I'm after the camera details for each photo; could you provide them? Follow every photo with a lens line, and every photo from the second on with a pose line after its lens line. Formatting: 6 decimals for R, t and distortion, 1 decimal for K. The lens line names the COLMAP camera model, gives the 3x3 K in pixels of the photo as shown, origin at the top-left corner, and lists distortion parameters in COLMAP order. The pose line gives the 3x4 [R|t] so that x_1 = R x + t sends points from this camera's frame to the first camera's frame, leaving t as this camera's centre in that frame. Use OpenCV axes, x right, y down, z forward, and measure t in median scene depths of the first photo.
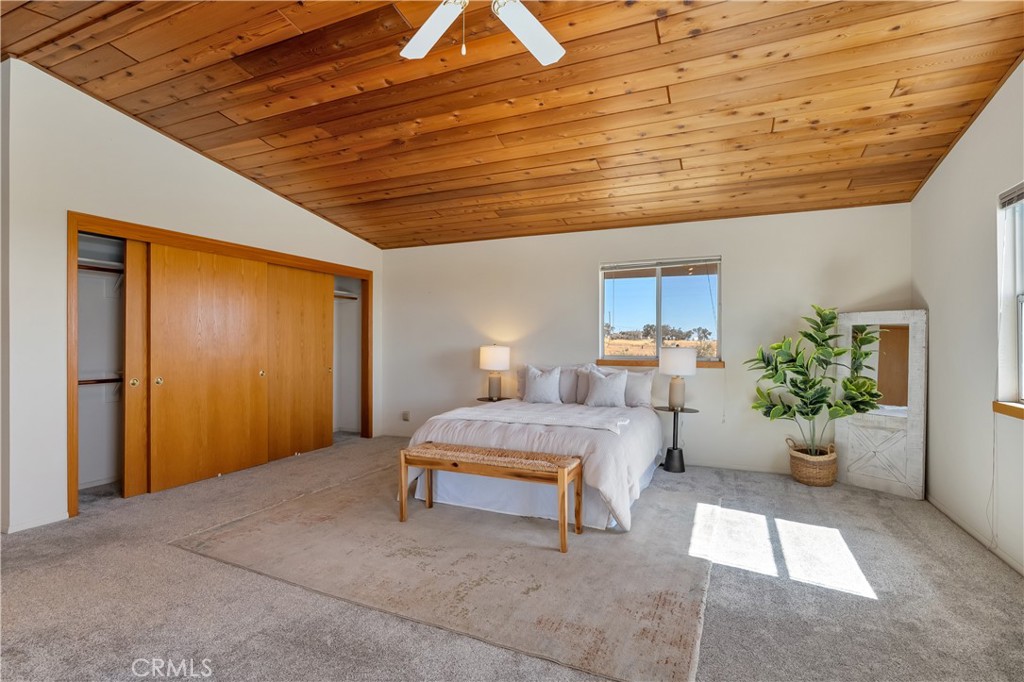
lens RADIAL K [[497.6, 0, 515.1], [0, 497.6, 336.4], [0, 0, 1]] dist [-0.001877, -0.001291]
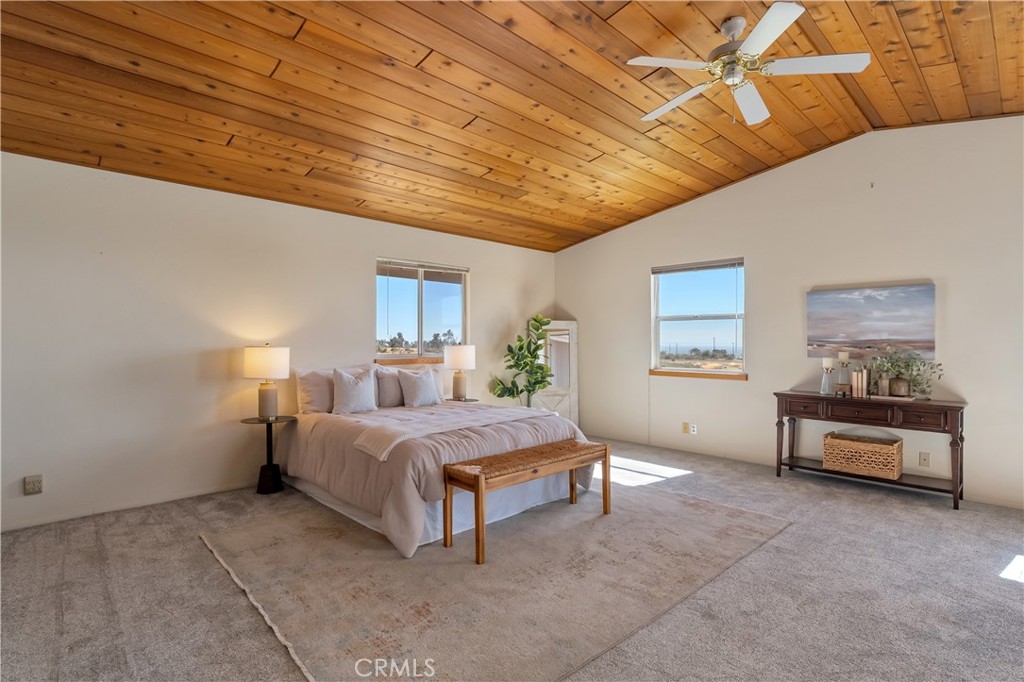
lens RADIAL K [[497.6, 0, 518.5], [0, 497.6, 344.6], [0, 0, 1]] dist [-0.001877, -0.001291]
pose [[0.371213, -0.009151, 0.928503, -0.838343], [-0.010091, 0.999853, 0.013889, 0.003303], [-0.928493, -0.014525, 0.371066, 0.570574]]
